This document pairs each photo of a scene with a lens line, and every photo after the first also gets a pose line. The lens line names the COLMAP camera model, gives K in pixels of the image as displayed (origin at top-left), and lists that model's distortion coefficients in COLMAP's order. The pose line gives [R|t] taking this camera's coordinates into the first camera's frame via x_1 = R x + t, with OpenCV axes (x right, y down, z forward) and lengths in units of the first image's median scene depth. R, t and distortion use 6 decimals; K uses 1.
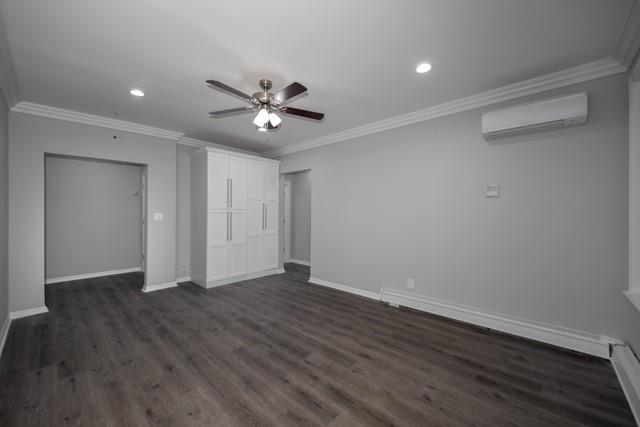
lens RADIAL K [[249.5, 0, 339.5], [0, 249.5, 213.0], [0, 0, 1]] dist [0.000356, -0.000071]
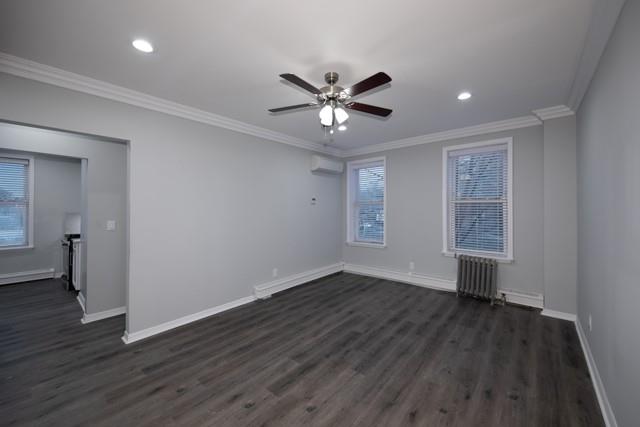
lens RADIAL K [[249.5, 0, 339.5], [0, 249.5, 213.0], [0, 0, 1]] dist [0.000356, -0.000071]
pose [[-0.035806, -0.025741, 0.999027, -1.059543], [0.010671, 0.999601, 0.026138, -0.009407], [-0.999302, 0.011597, -0.035517, 0.934566]]
